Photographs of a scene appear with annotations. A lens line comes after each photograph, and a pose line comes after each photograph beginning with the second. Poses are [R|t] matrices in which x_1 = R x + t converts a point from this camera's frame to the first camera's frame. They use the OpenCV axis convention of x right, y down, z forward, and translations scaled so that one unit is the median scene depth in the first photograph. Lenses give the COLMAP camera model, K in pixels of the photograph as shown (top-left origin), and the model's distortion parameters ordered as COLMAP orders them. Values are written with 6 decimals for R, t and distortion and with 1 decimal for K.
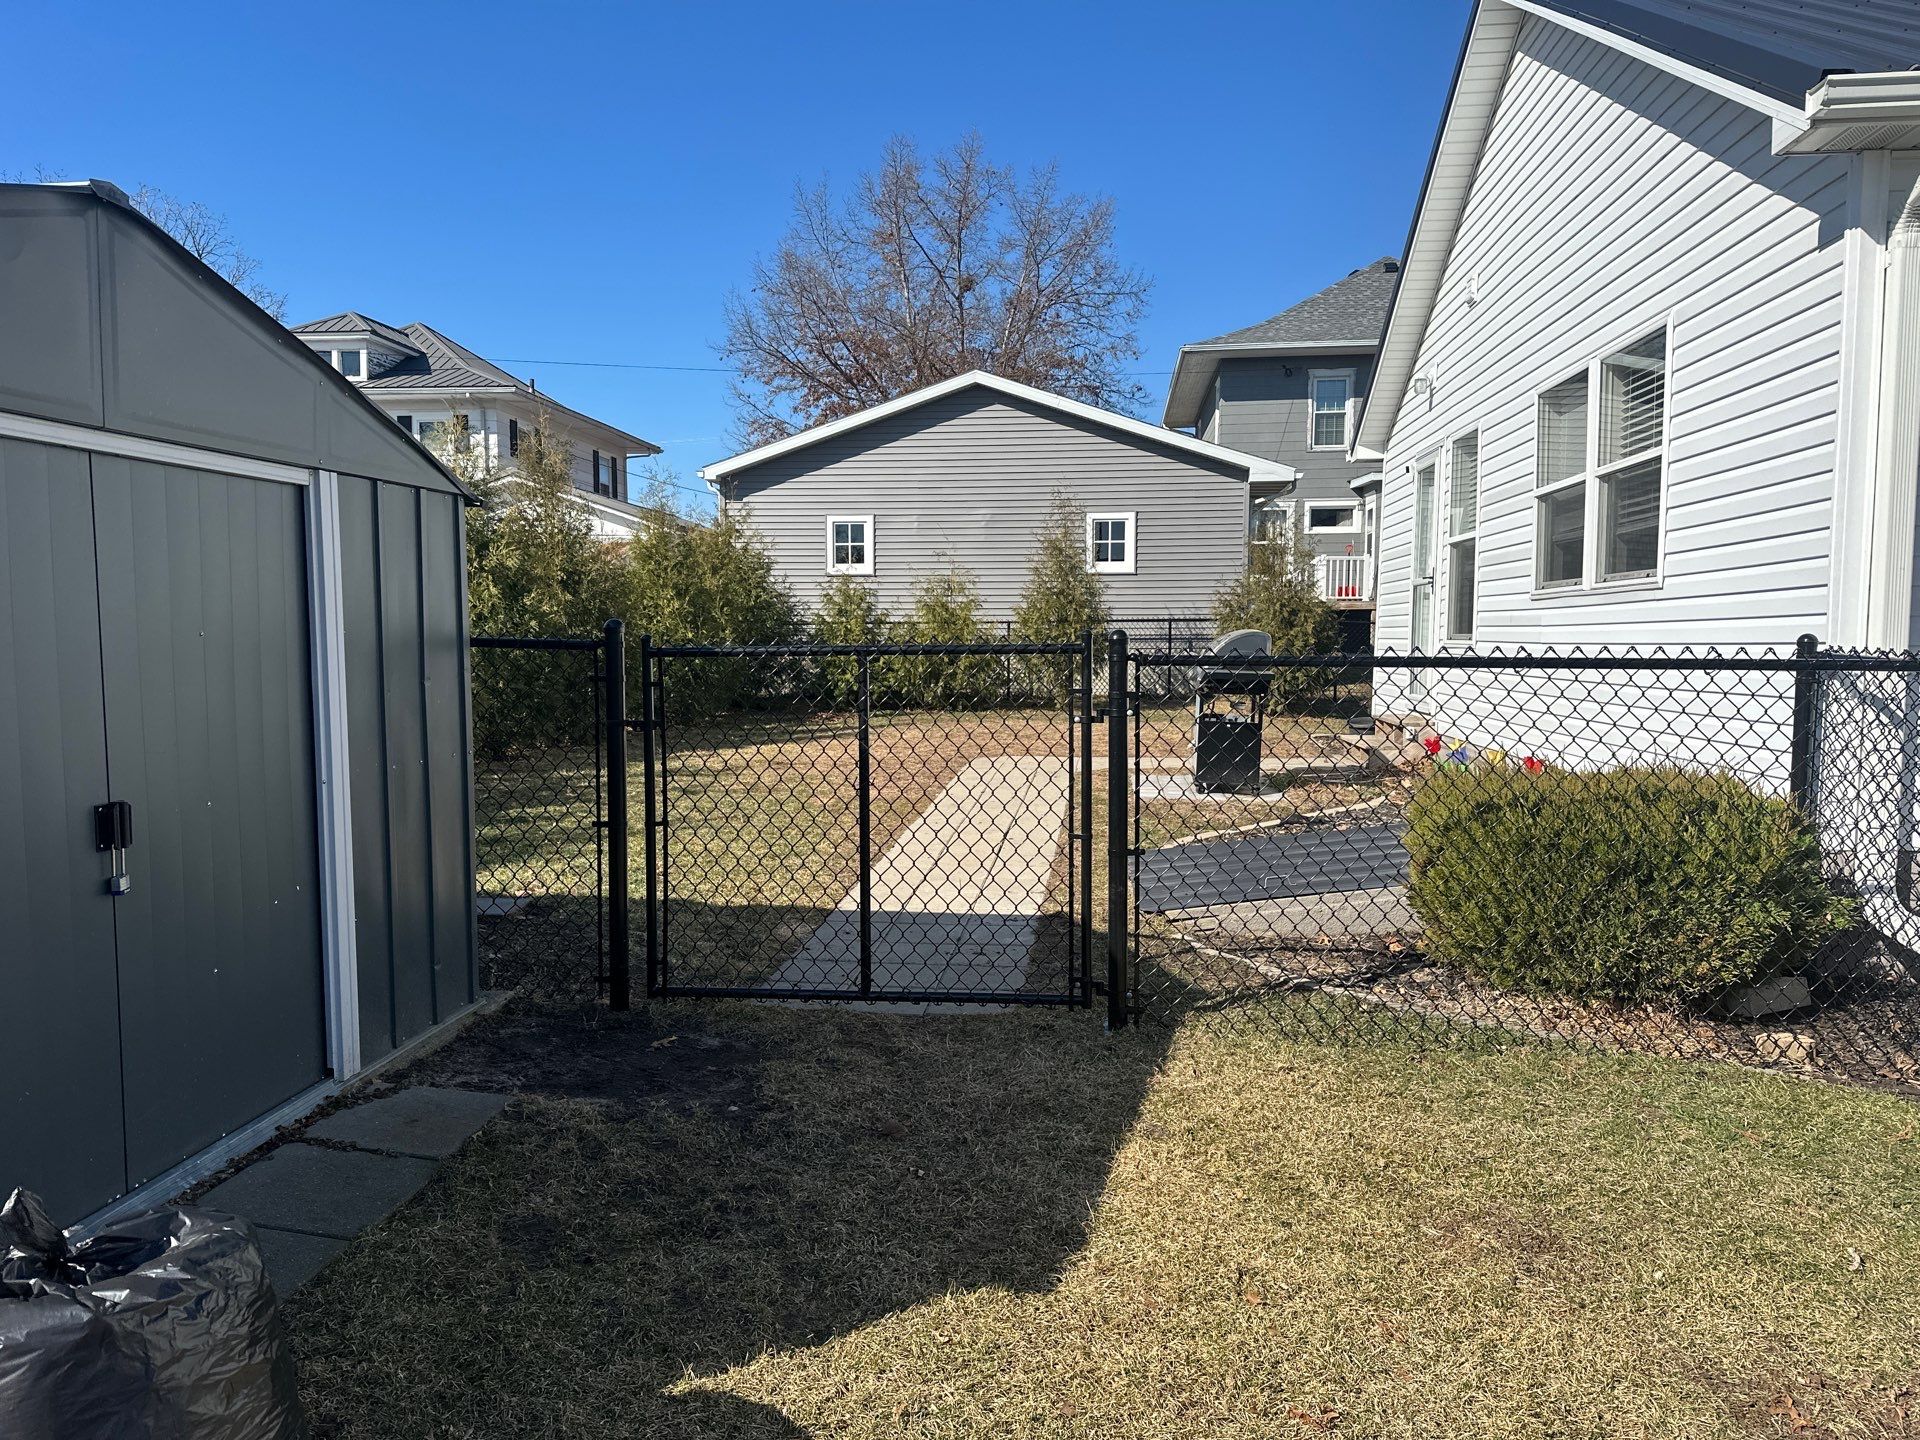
lens RADIAL K [[1344.6, 0, 952.6], [0, 1344.6, 729.9], [0, 0, 1]] dist [0.057290, -0.062538]
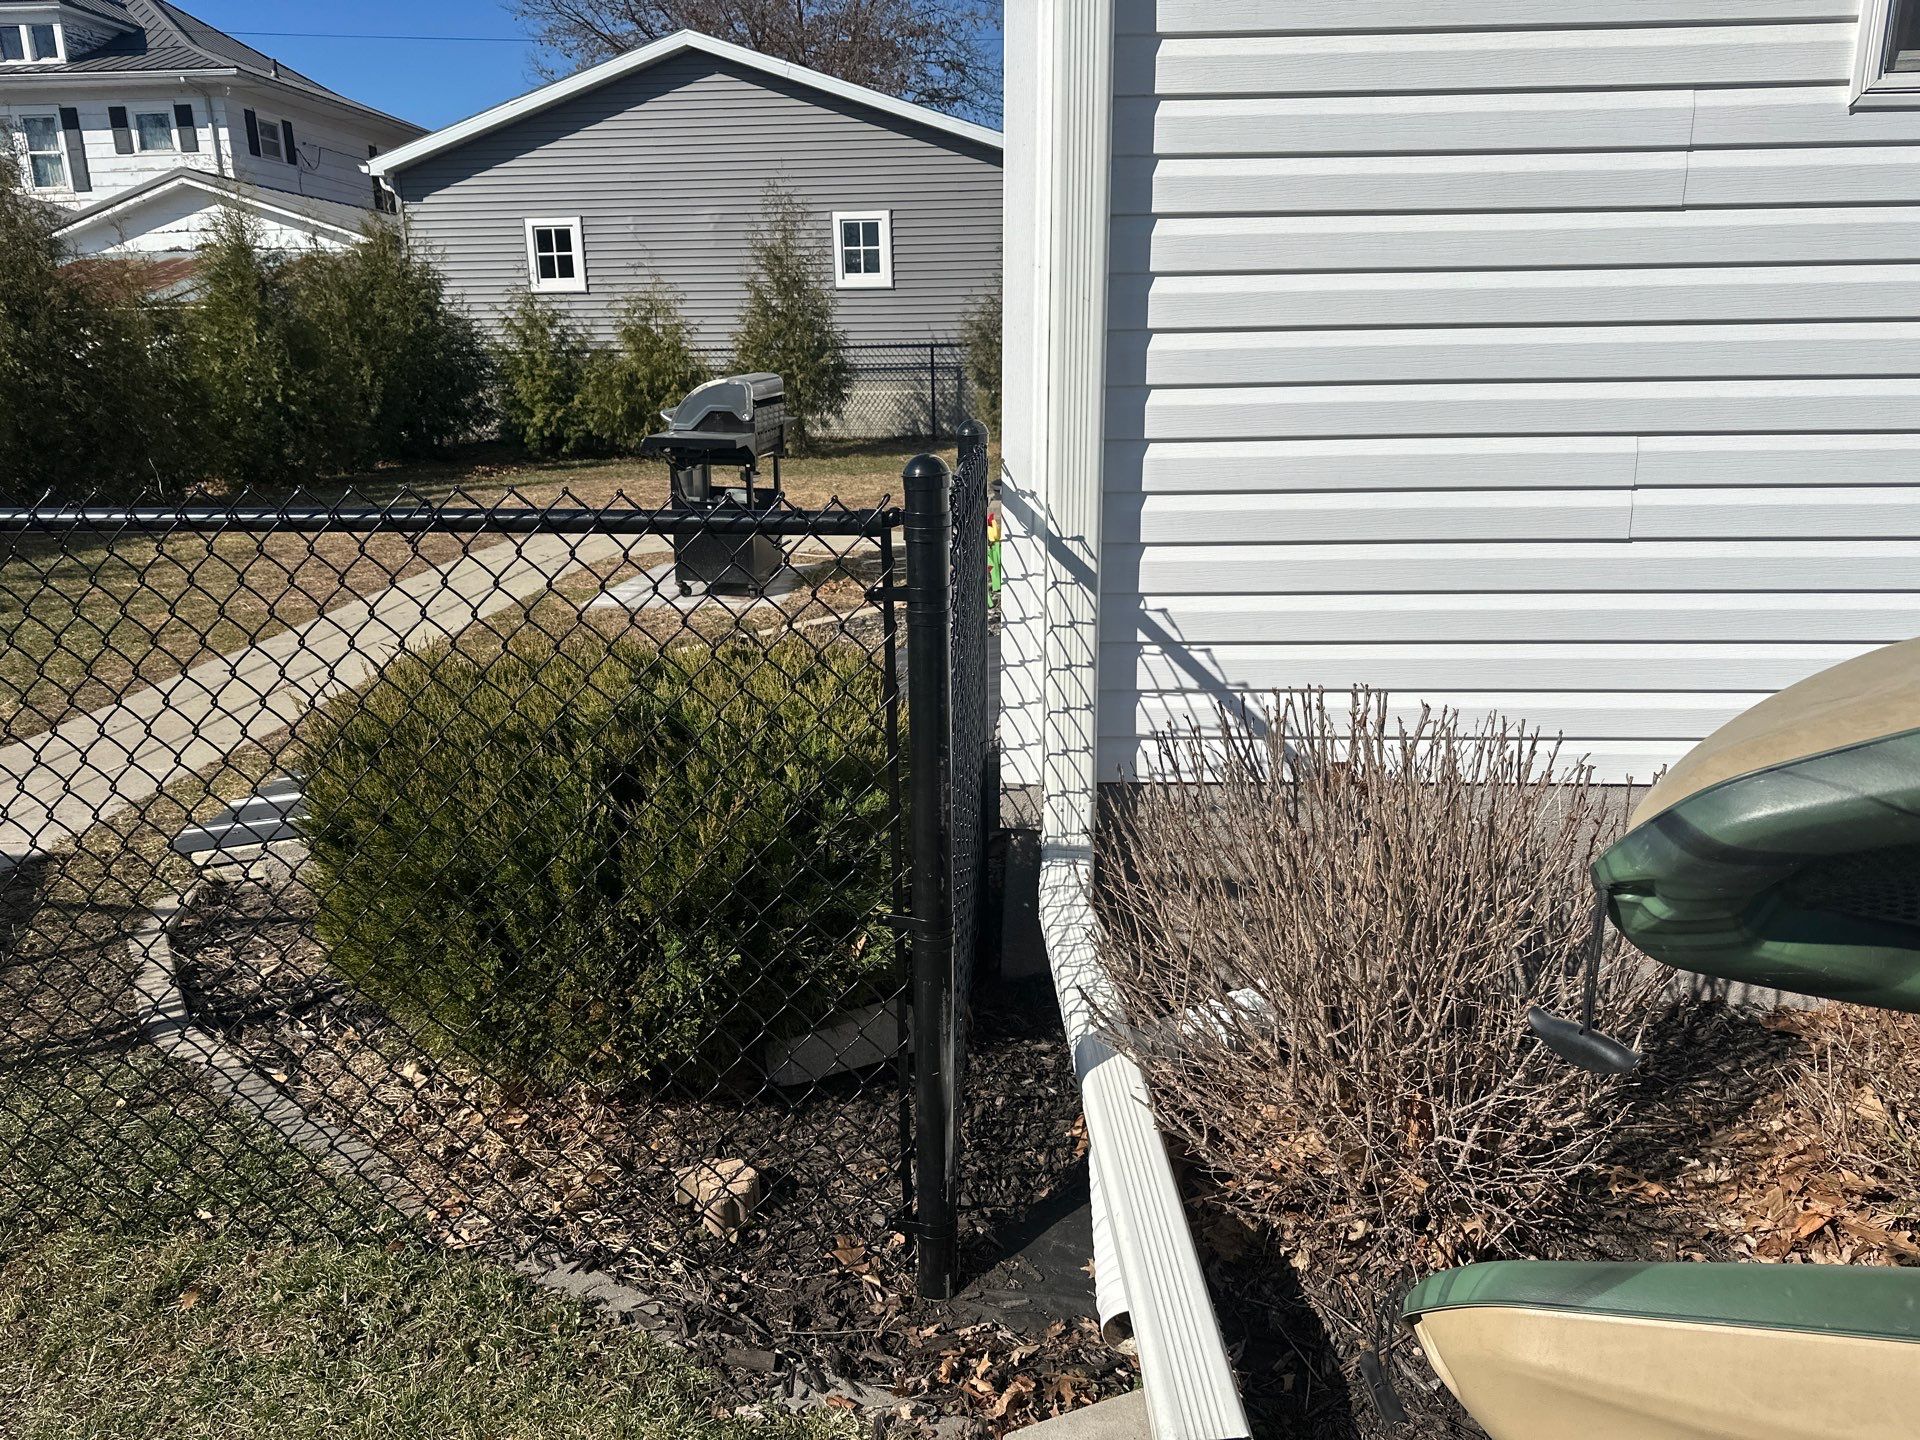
lens RADIAL K [[1344.6, 0, 969.7], [0, 1344.6, 708.1], [0, 0, 1]] dist [0.057290, -0.062538]
pose [[0.999047, -0.028916, 0.032699, 0.148028], [0.022237, 0.981766, 0.188786, -0.013676], [-0.037562, -0.187879, 0.981474, 0.102821]]
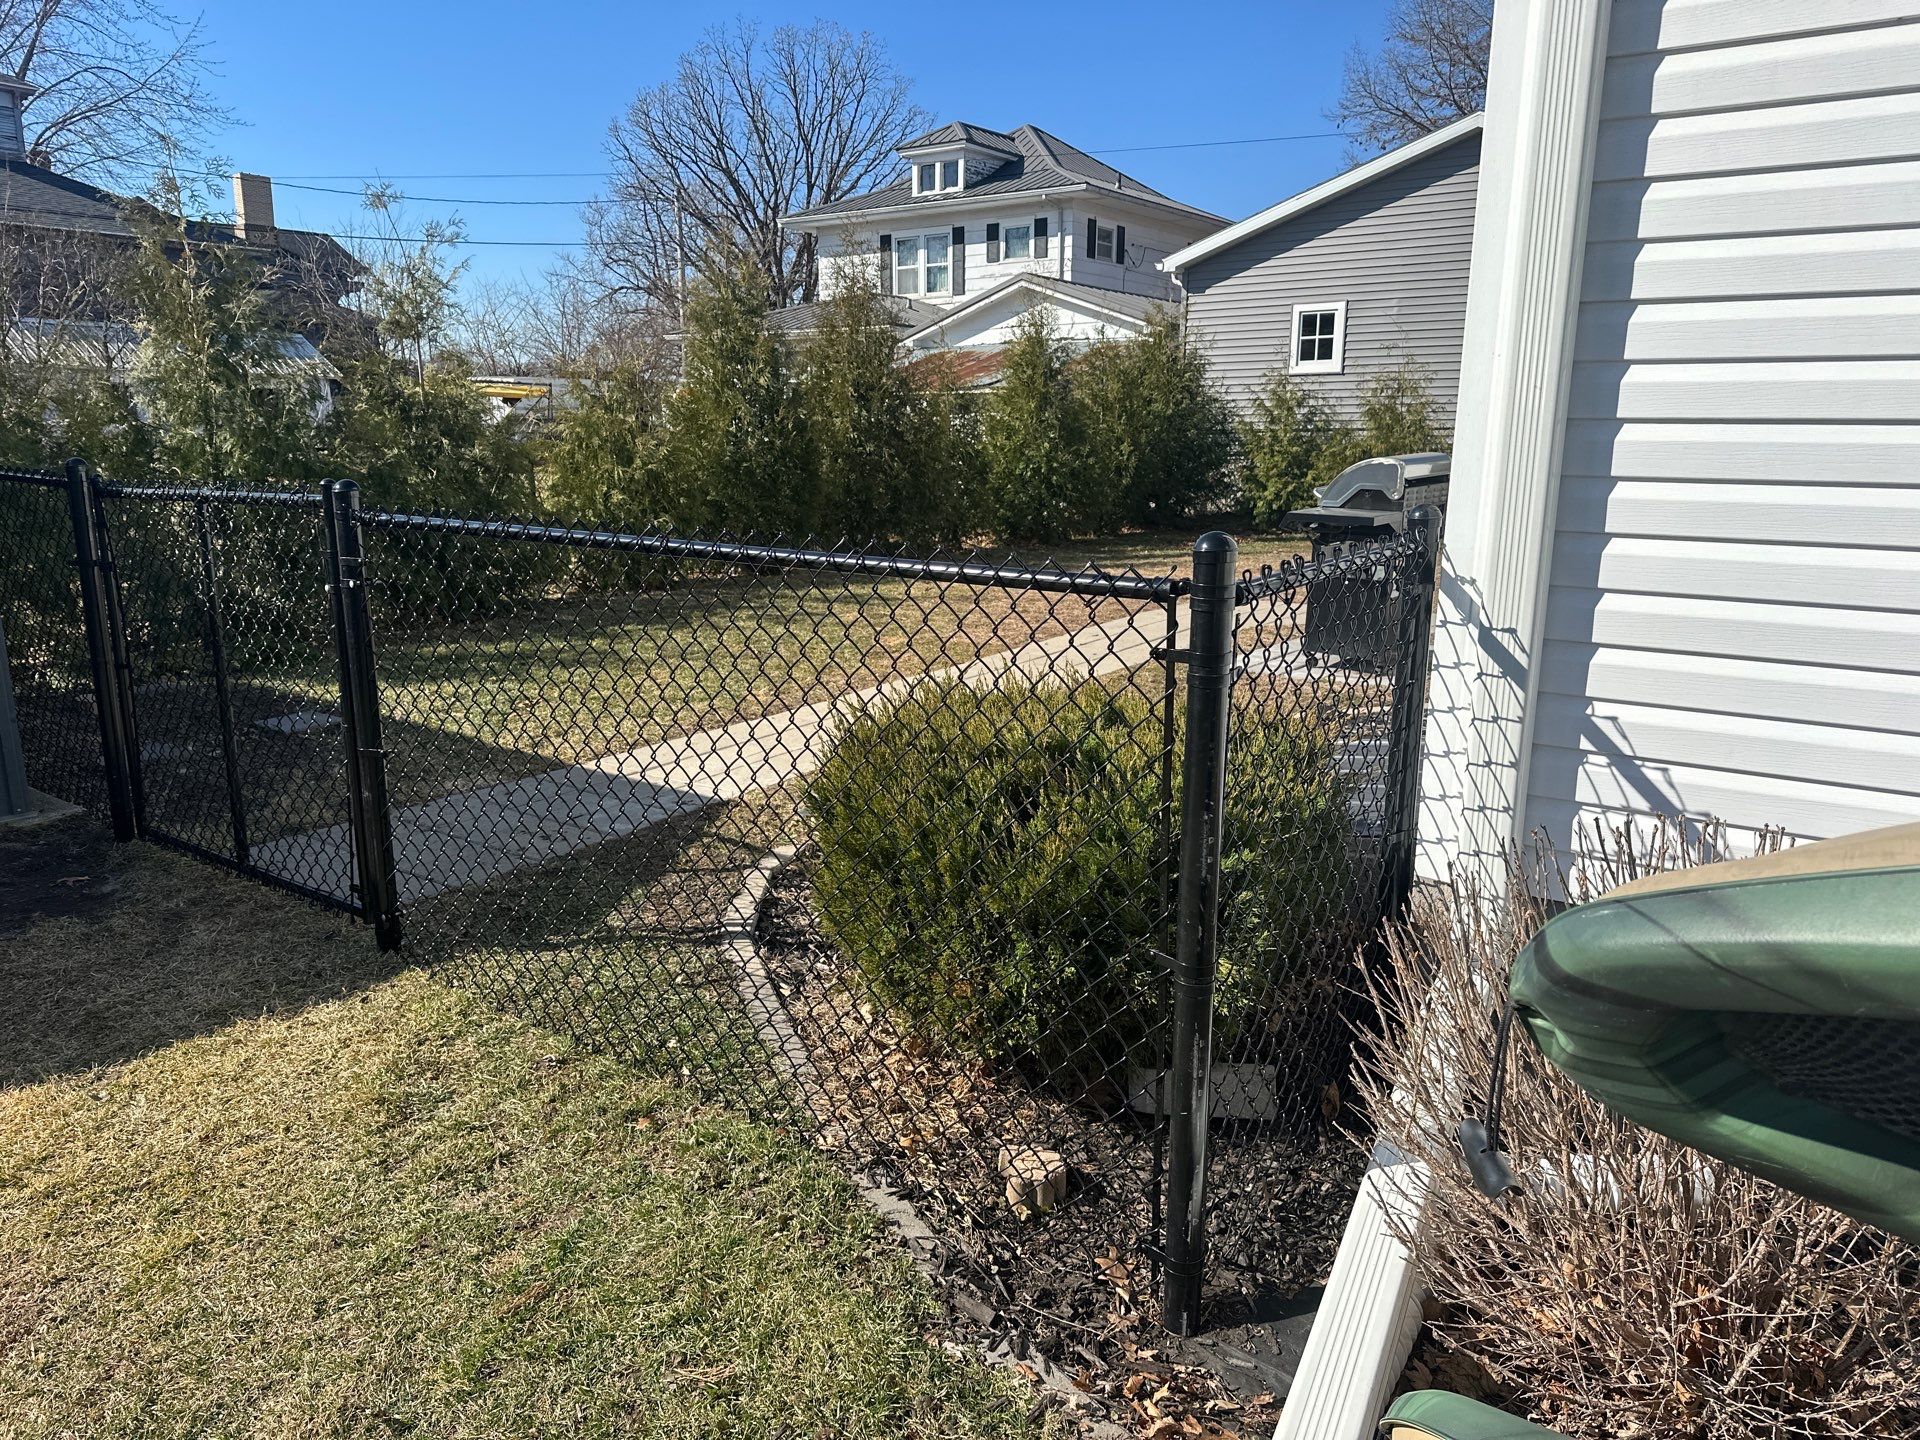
lens RADIAL K [[1344.6, 0, 971.5], [0, 1344.6, 716.9], [0, 0, 1]] dist [0.057290, -0.062538]
pose [[0.867977, 0.101480, -0.486125, 0.183704], [-0.034551, 0.988867, 0.144738, -0.013473], [0.495401, -0.108833, 0.861820, 0.100068]]
